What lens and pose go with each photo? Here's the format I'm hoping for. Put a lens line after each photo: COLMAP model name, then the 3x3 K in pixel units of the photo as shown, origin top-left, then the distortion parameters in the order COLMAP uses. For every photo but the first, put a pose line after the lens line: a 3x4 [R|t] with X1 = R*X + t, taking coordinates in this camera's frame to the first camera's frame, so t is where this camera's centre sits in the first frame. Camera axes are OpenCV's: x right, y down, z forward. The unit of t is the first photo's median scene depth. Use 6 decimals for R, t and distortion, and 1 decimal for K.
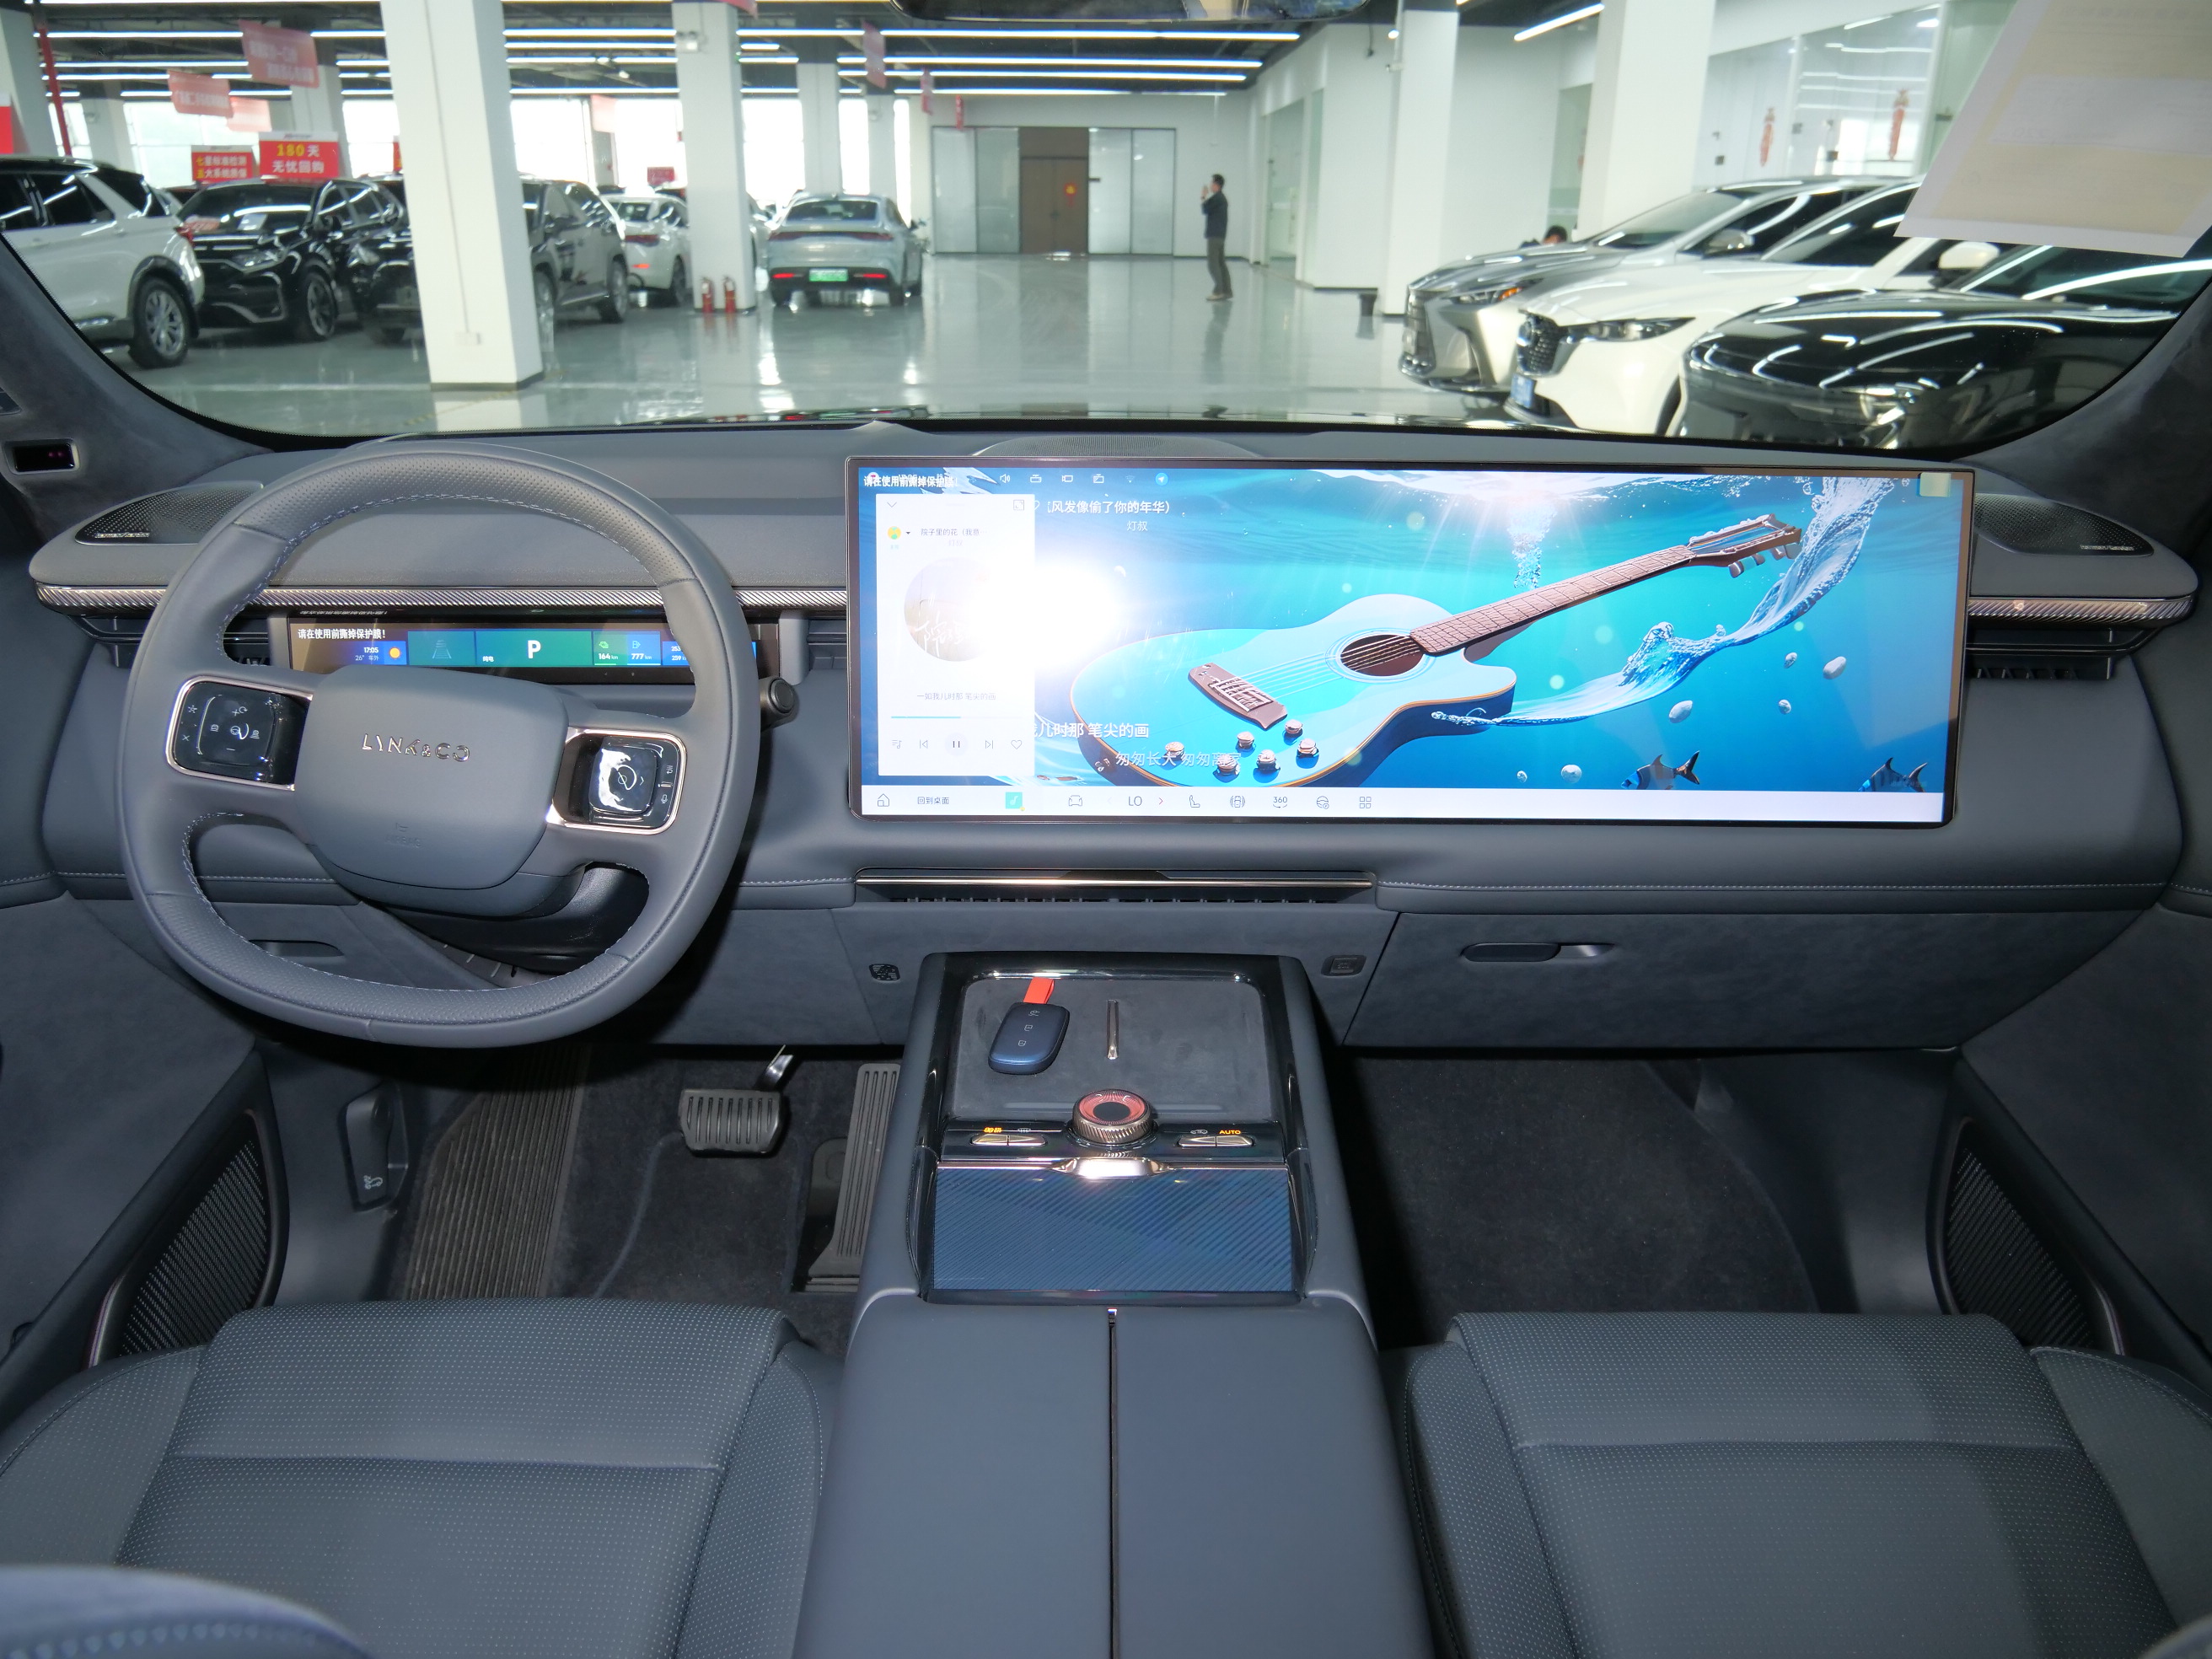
lens RADIAL K [[1595.3, 0, 1104.1], [0, 1595.3, 840.4], [0, 0, 1]] dist [-0.048824, 0.017886]
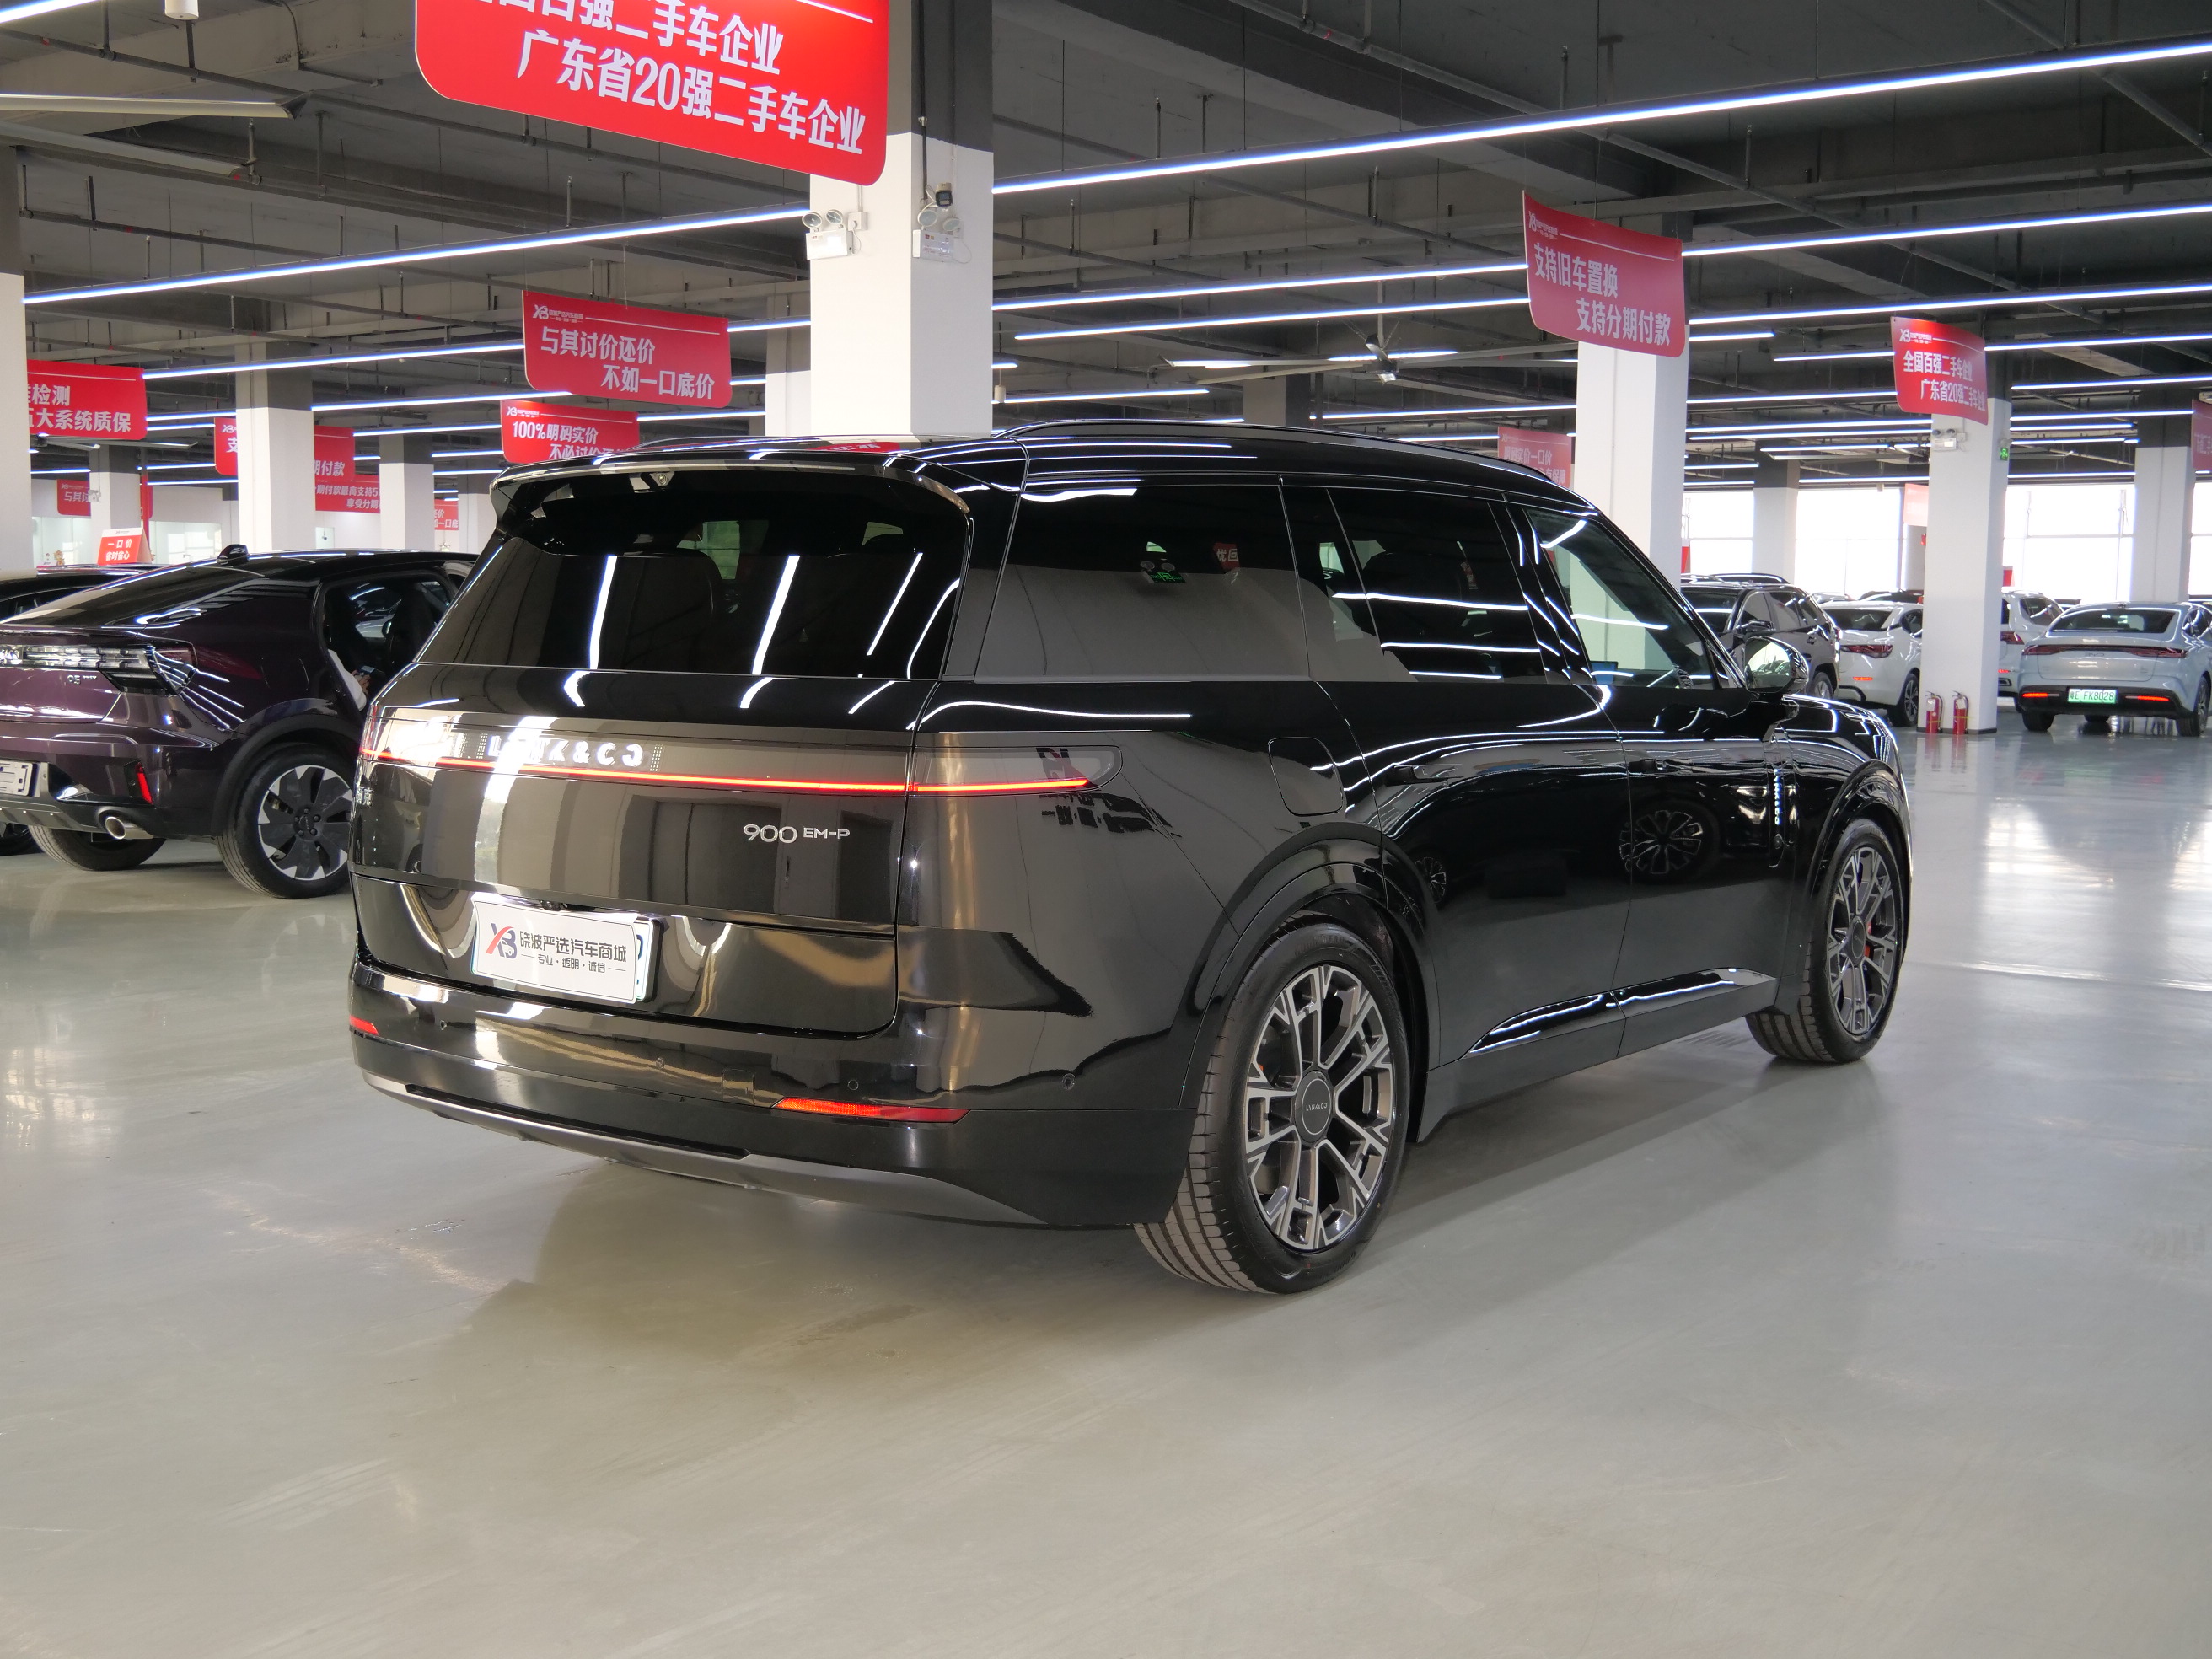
lens RADIAL K [[2326.3, 0, 1107.9], [0, 2326.3, 829.1], [0, 0, 1]] dist [0.010274, 0.000000]
pose [[0.800864, 0.058409, -0.595991, 2.738398], [-0.227535, 0.950274, -0.212620, 1.576725], [0.553936, 0.305888, 0.774330, -3.798290]]
